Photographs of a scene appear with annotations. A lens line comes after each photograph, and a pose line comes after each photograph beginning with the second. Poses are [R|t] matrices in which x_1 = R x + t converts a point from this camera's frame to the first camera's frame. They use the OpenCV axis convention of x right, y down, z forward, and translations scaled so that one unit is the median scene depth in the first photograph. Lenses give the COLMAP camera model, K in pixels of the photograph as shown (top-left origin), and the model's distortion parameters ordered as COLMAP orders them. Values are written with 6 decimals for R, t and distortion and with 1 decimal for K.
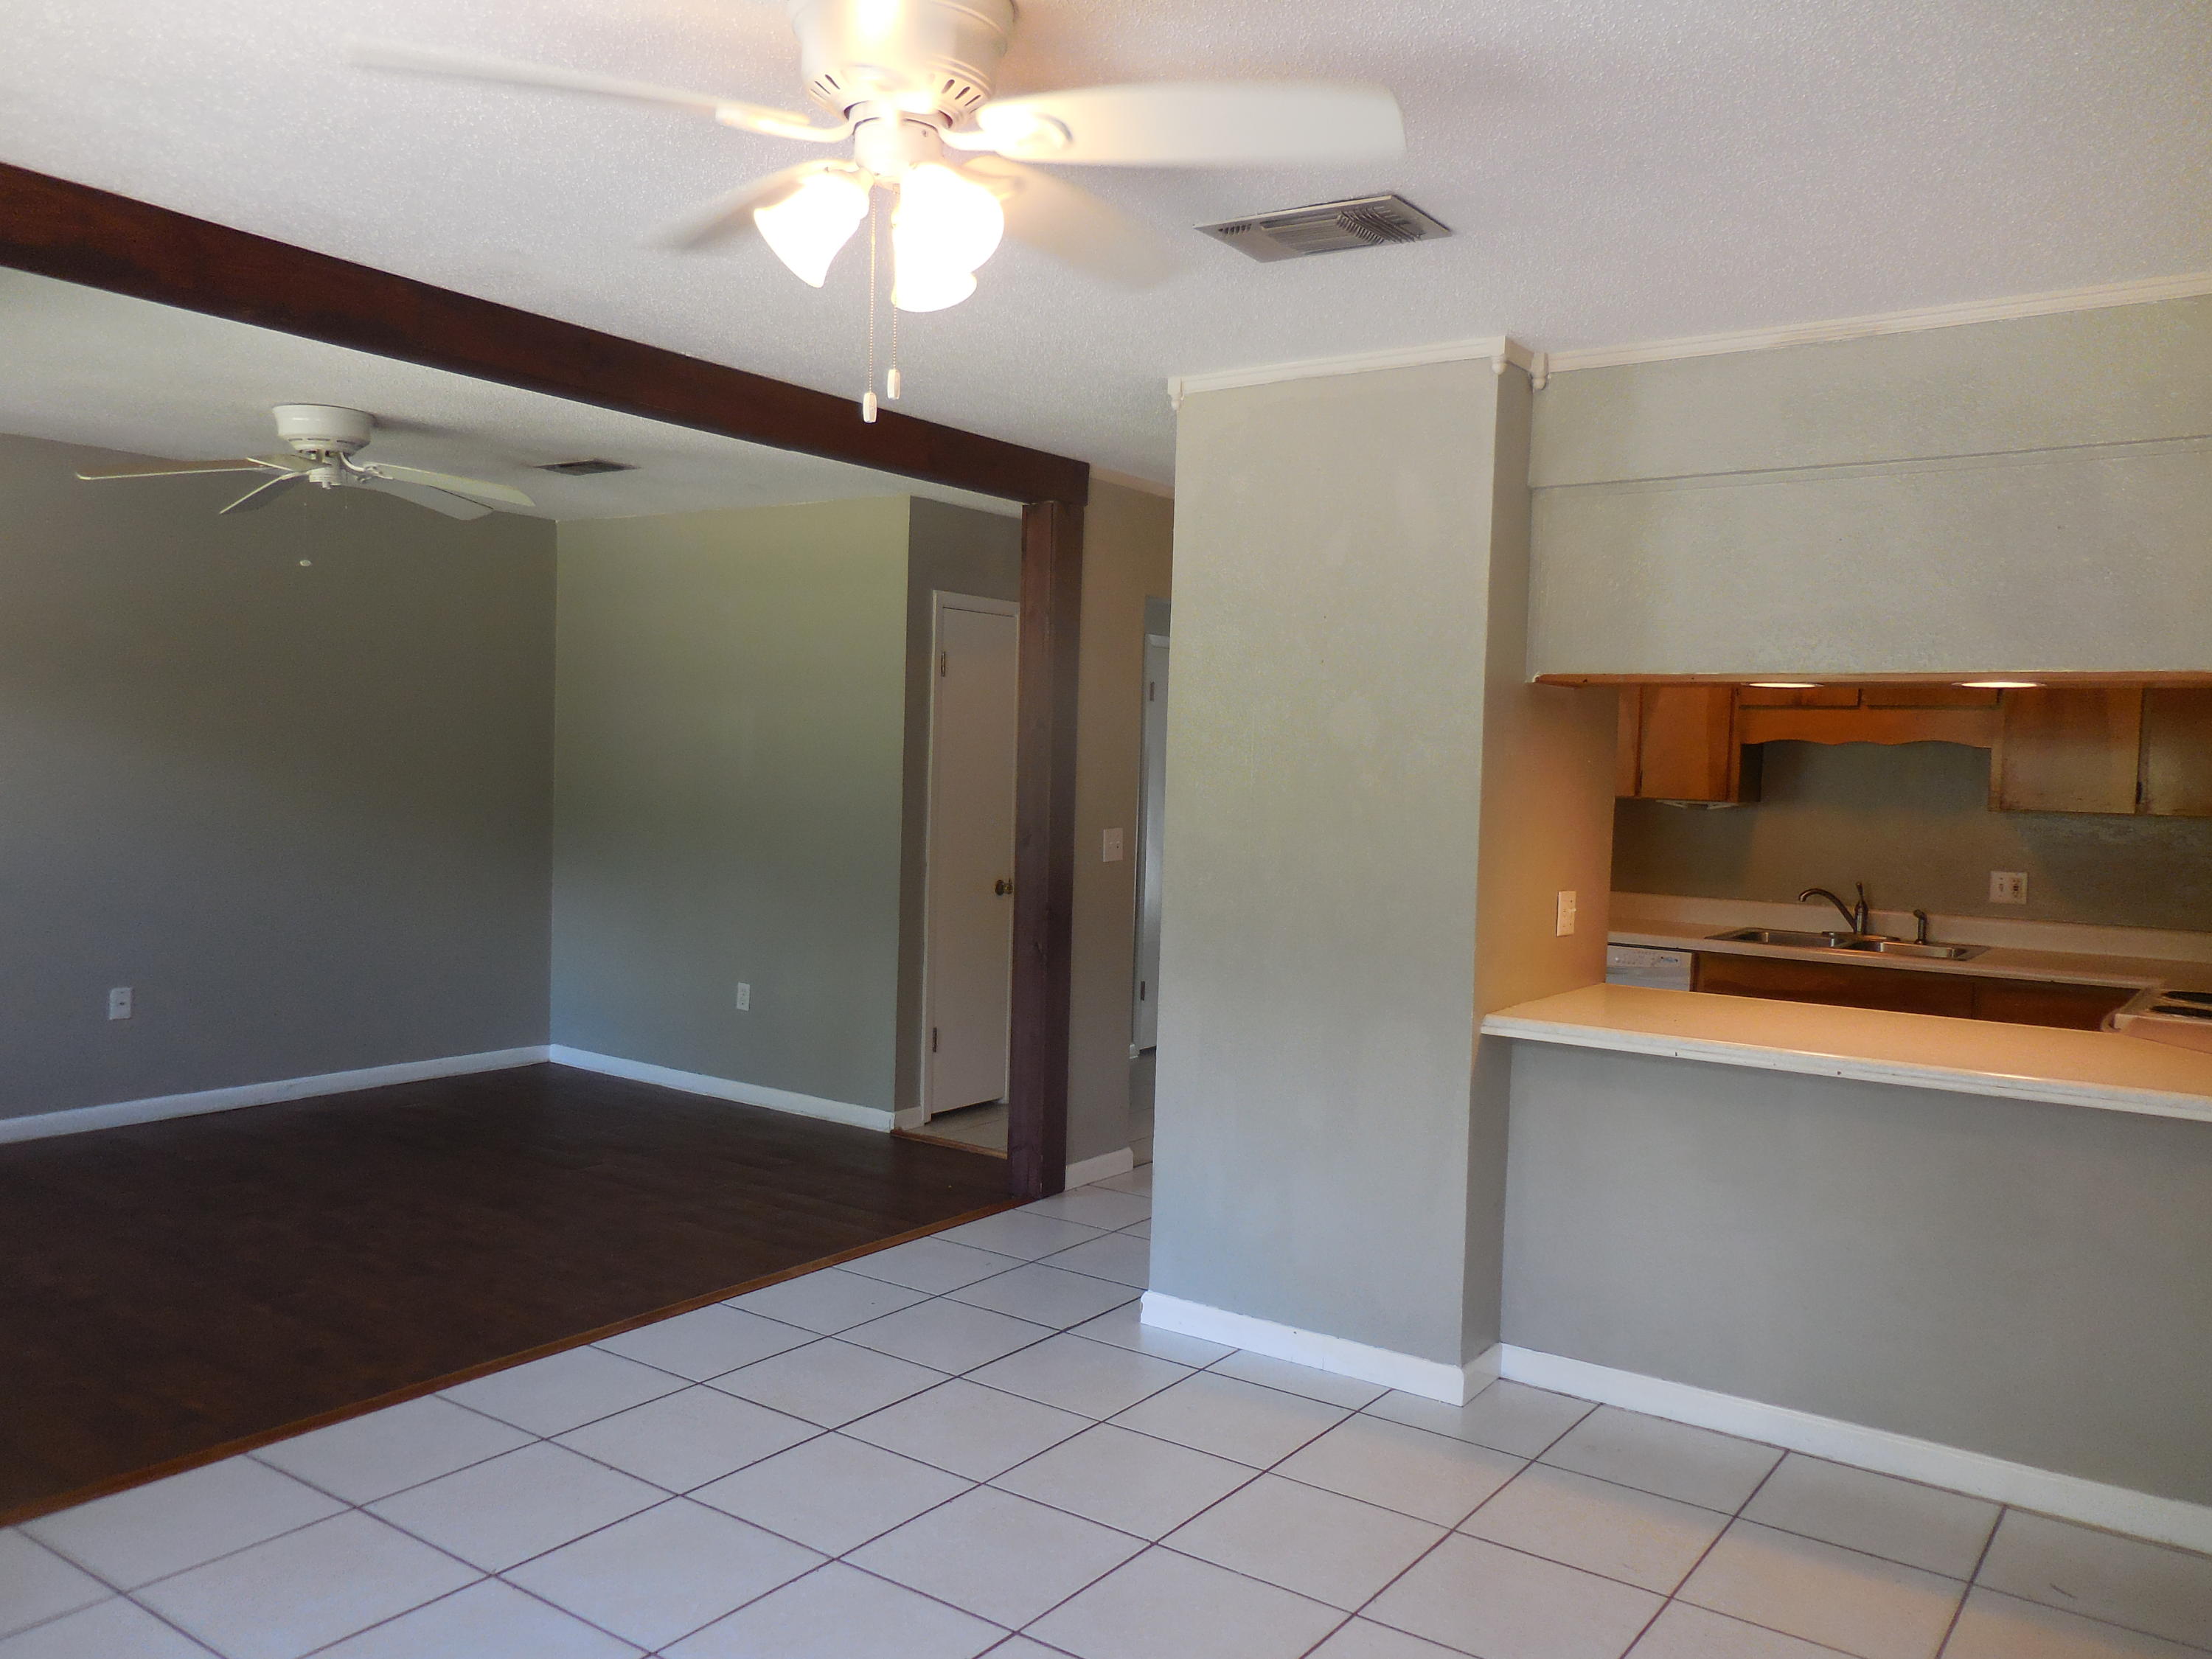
lens RADIAL K [[1674.6, 0, 1106.0], [0, 1674.6, 829.5], [0, 0, 1]] dist [0.004550, 0.000698]
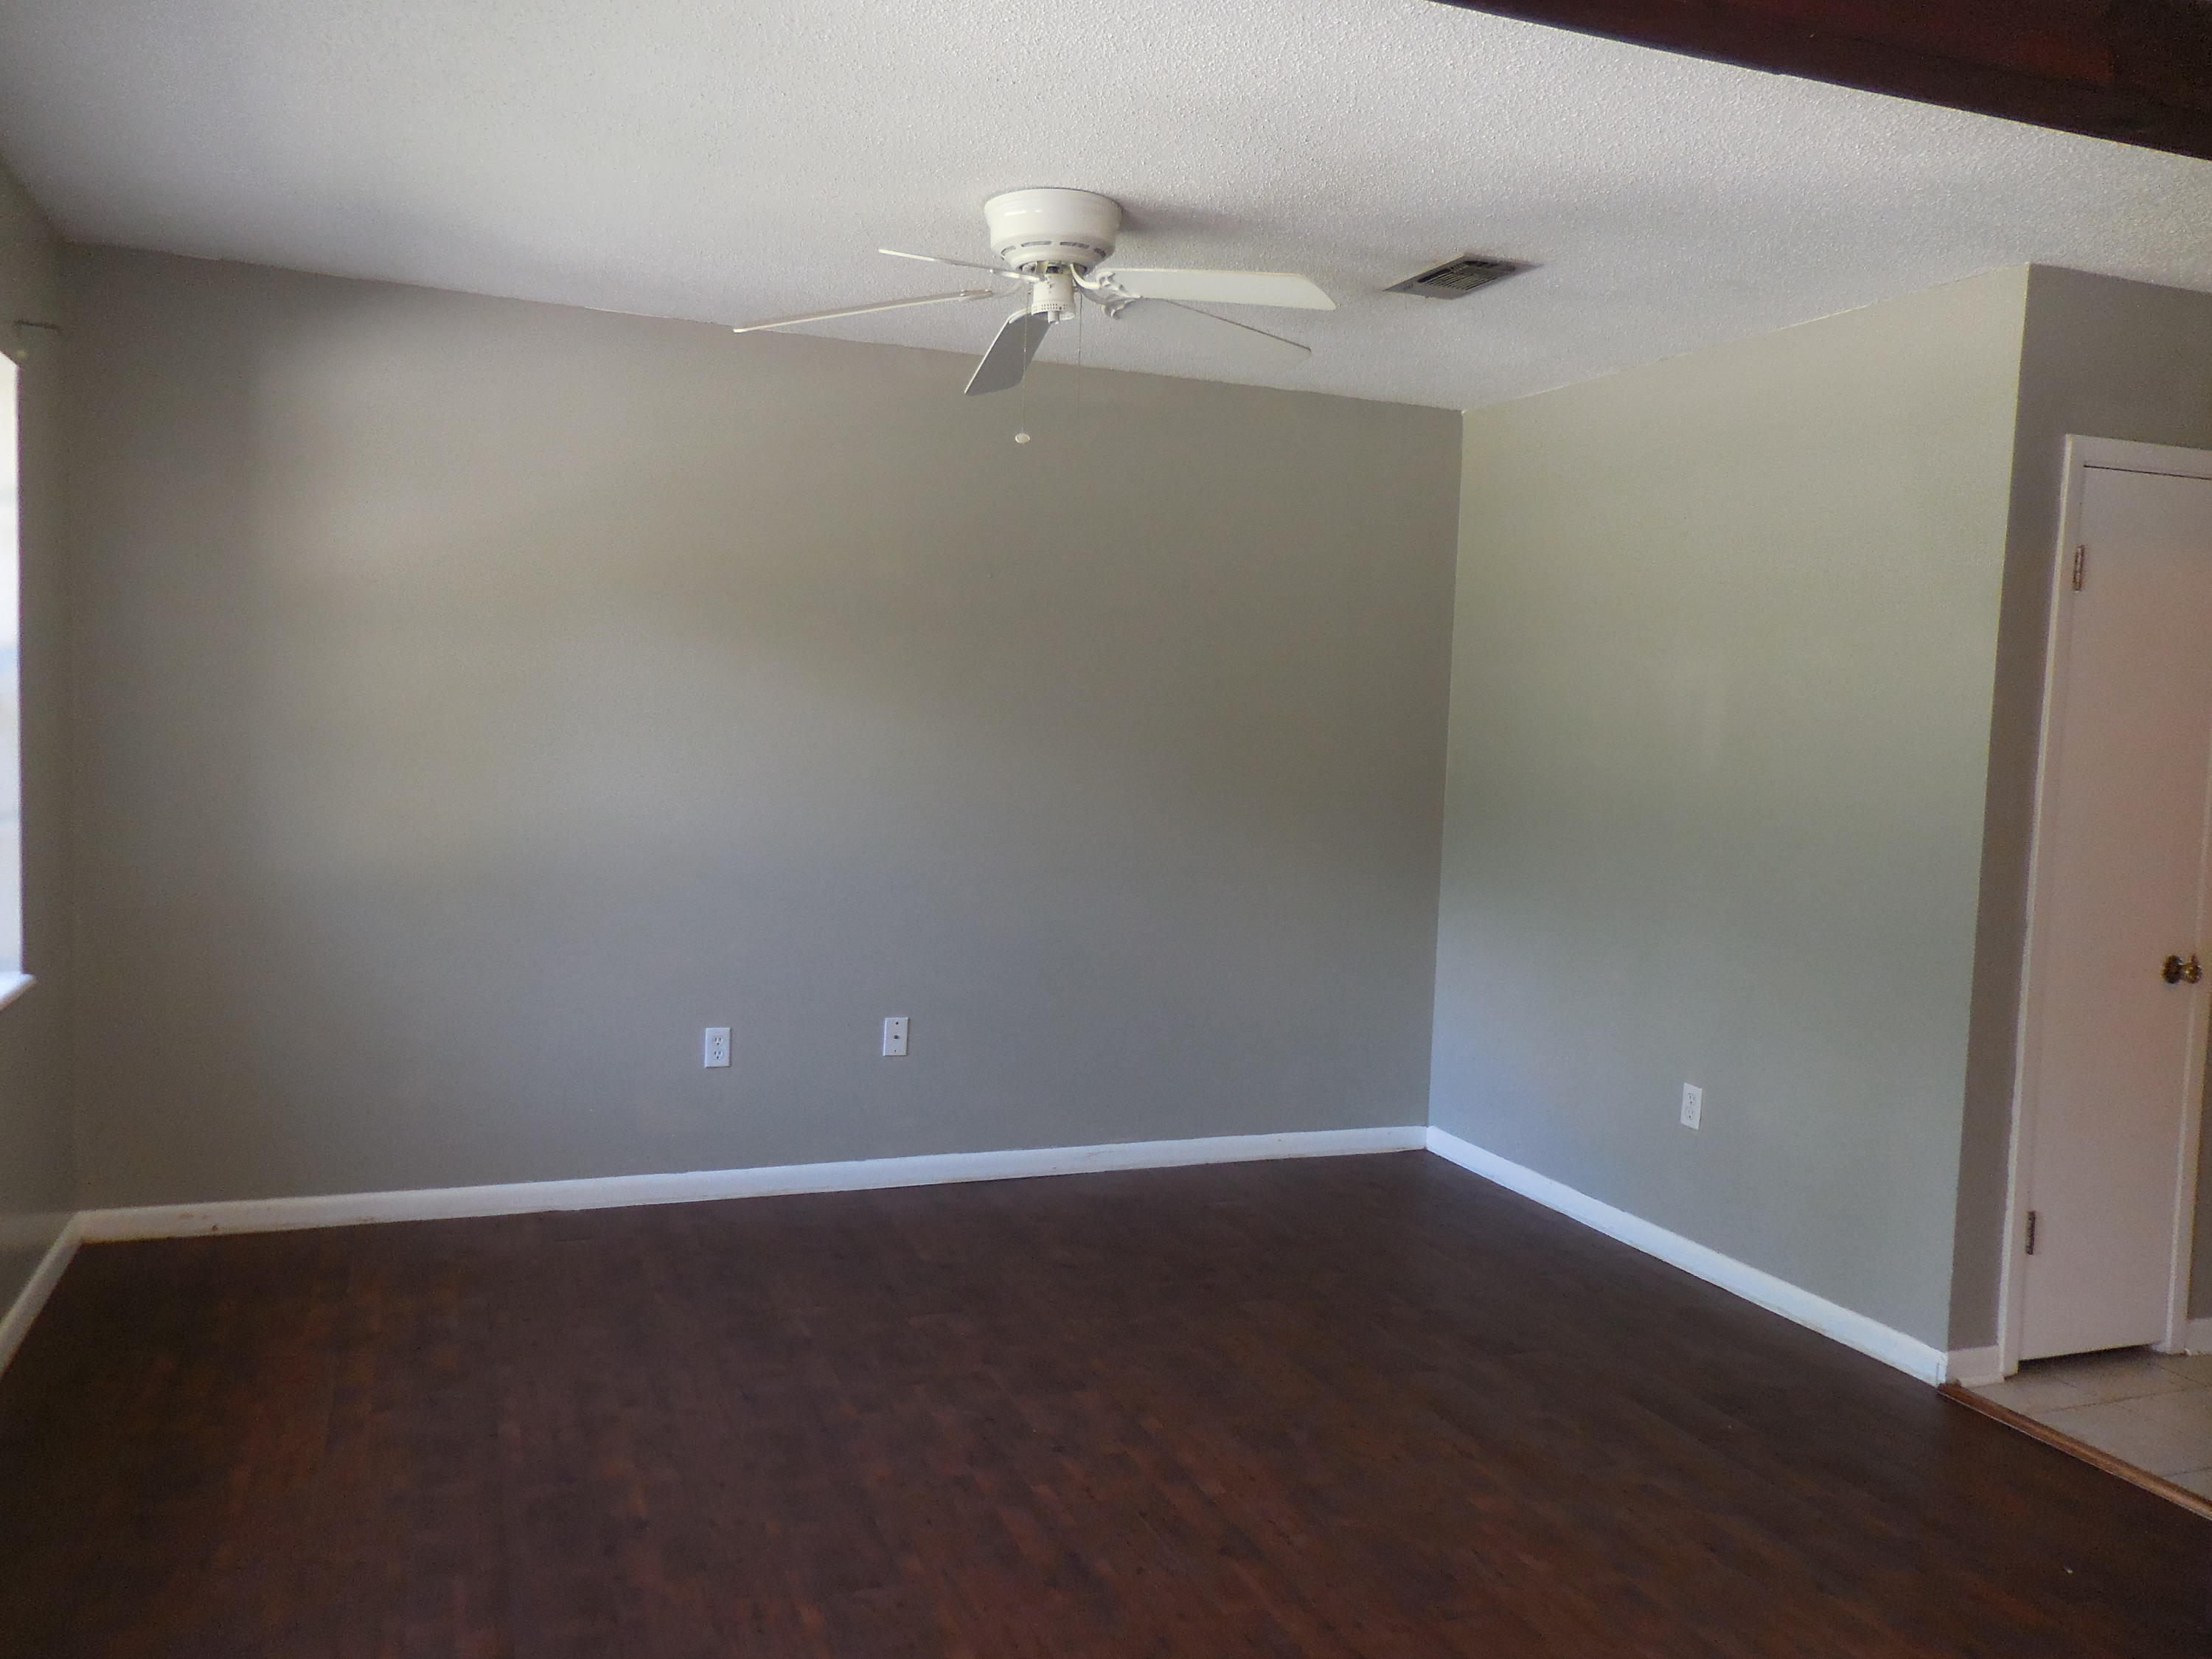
lens RADIAL K [[1725.6, 0, 1107.4], [0, 1725.6, 859.1], [0, 0, 1]] dist [0.033146, -0.002741]
pose [[0.840046, 0.041185, -0.540949, -0.050901], [-0.030683, 0.999125, 0.028420, -0.008177], [0.541646, -0.007276, 0.840575, 0.335032]]
